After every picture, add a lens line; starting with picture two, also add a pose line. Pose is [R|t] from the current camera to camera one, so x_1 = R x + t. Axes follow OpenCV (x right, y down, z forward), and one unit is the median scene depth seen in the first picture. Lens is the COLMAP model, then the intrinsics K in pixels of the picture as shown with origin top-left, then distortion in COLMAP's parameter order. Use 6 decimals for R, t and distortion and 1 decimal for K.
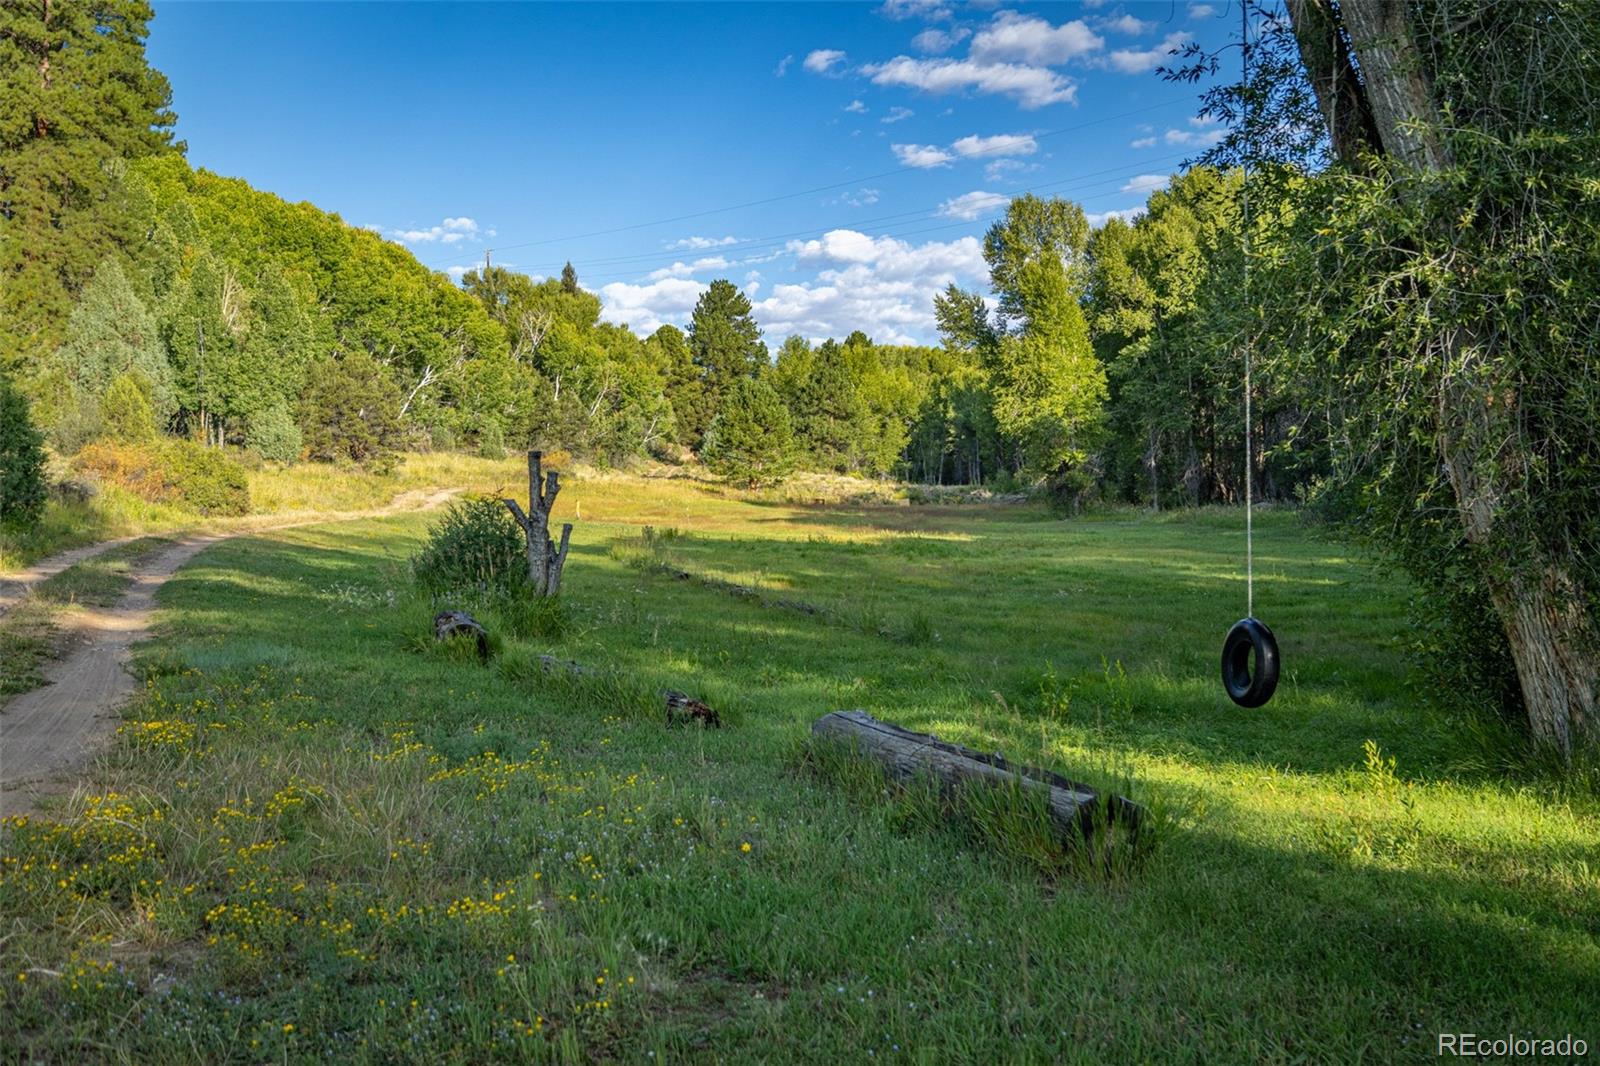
lens RADIAL K [[2061.0, 0, 800.7], [0, 2061.0, 531.2], [0, 0, 1]] dist [0.005722, 0.000000]
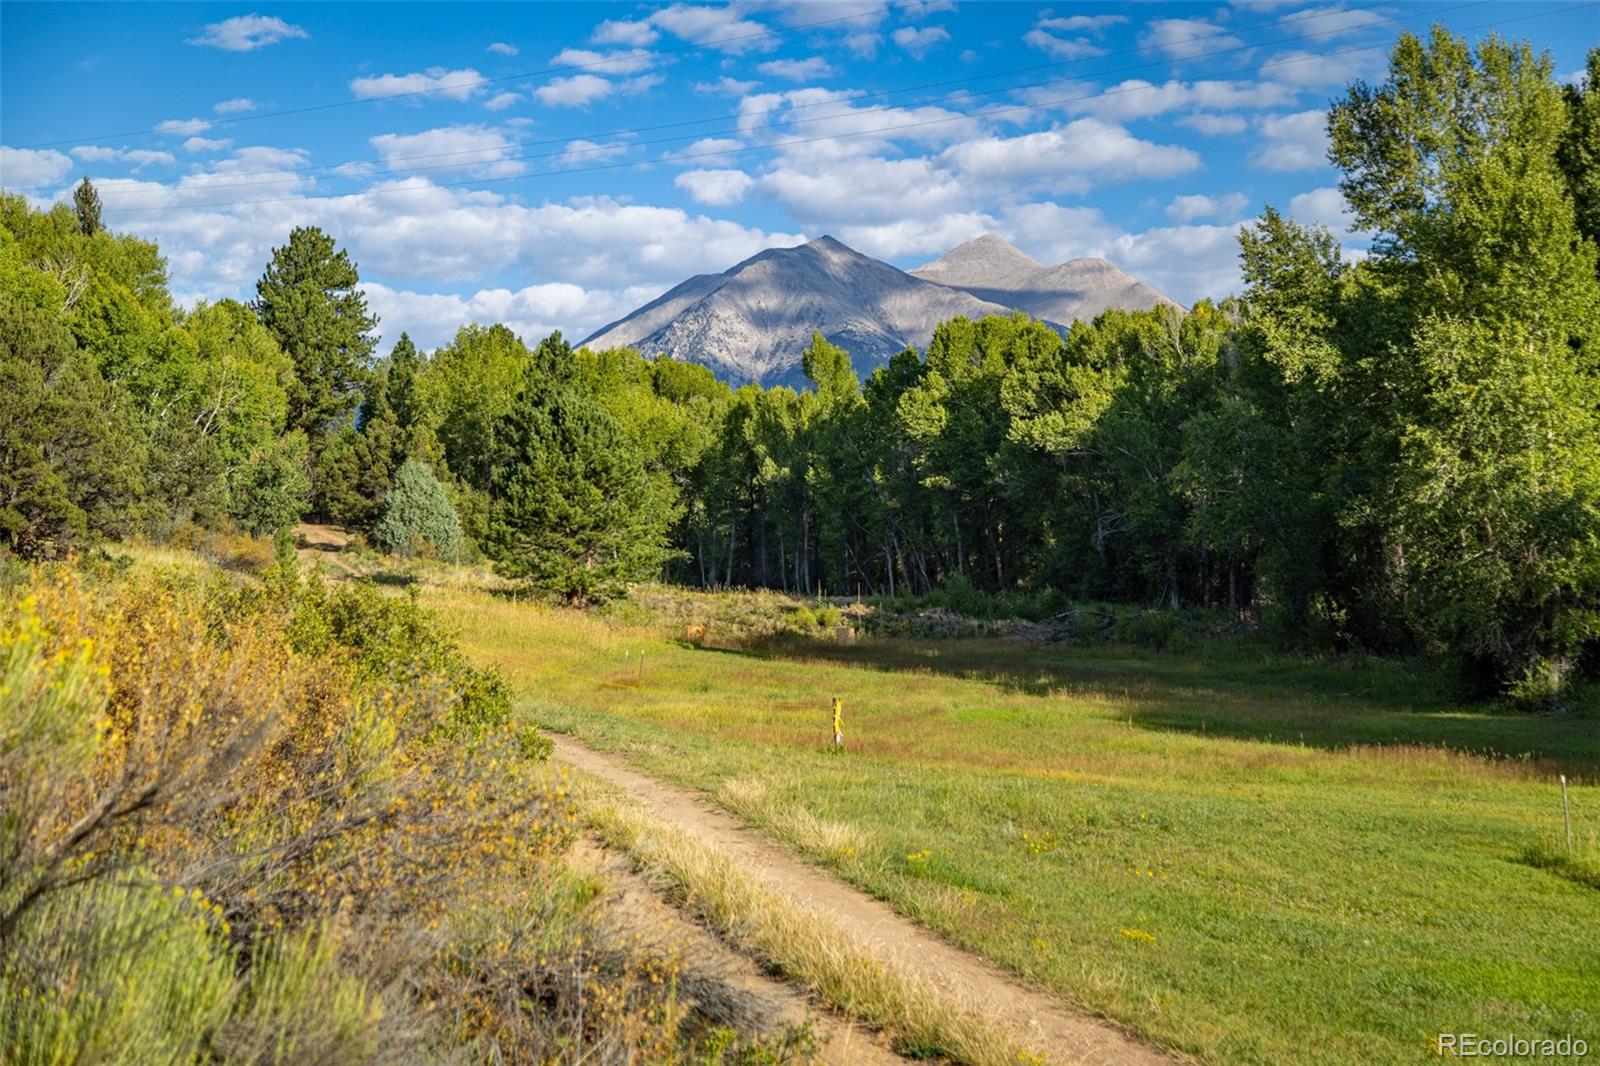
lens RADIAL K [[2839.8, 0, 799.3], [0, 2839.8, 533.5], [0, 0, 1]] dist [-0.036987, 0.000000]
pose [[0.972265, 0.016848, 0.233276, -0.103345], [-0.009657, 0.999443, -0.031935, -0.012556], [-0.233684, 0.028796, 0.971886, 0.218686]]
